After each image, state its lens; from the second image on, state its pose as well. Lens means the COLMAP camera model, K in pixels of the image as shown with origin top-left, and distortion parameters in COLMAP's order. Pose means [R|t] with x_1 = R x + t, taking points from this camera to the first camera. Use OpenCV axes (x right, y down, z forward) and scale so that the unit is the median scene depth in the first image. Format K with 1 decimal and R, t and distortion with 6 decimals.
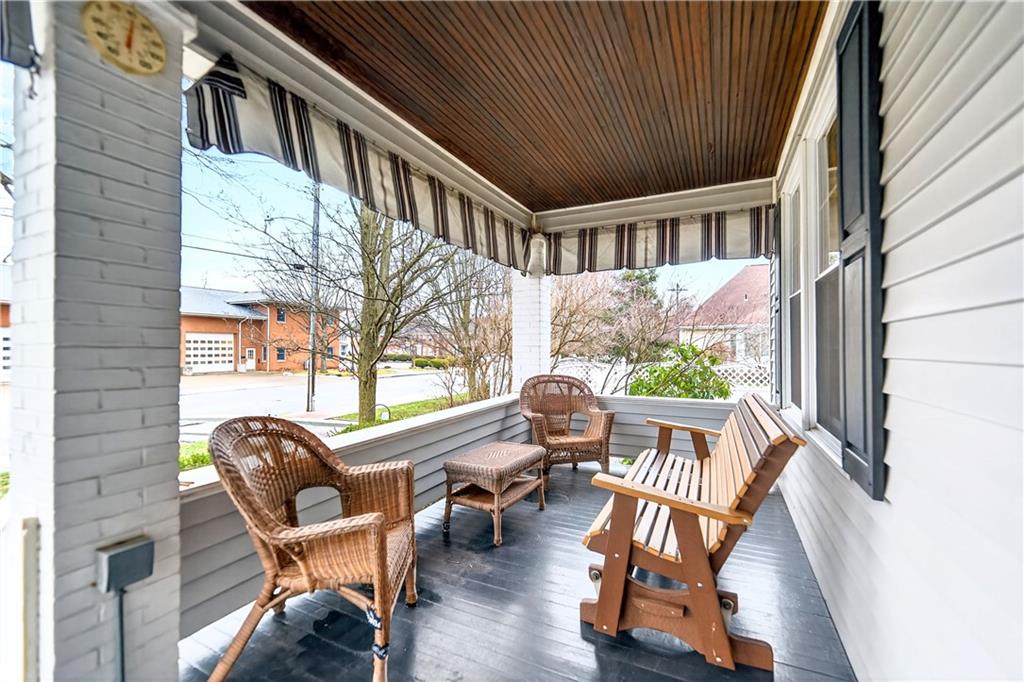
lens RADIAL K [[426.4, 0, 513.2], [0, 426.4, 343.7], [0, 0, 1]] dist [-0.000176, -0.000145]
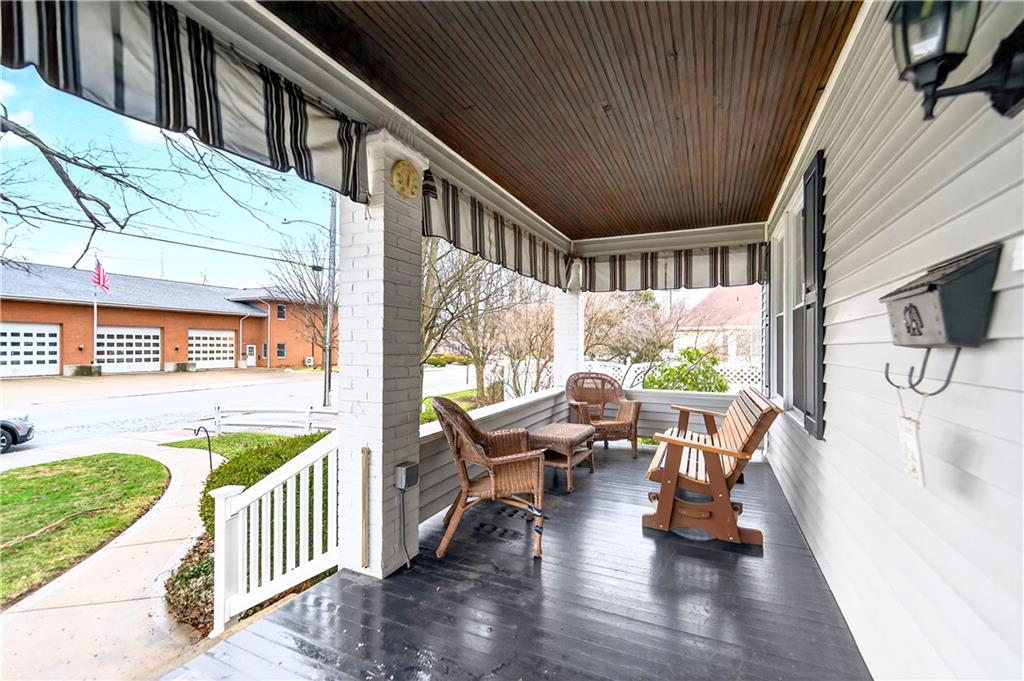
lens RADIAL K [[429.4, 0, 512.9], [0, 429.4, 344.6], [0, 0, 1]] dist [0.000426, 0.000010]
pose [[0.999762, 0.007175, 0.020598, -0.164282], [-0.007321, 0.999948, 0.007053, -0.016217], [-0.020547, -0.007202, 0.999763, -0.264428]]
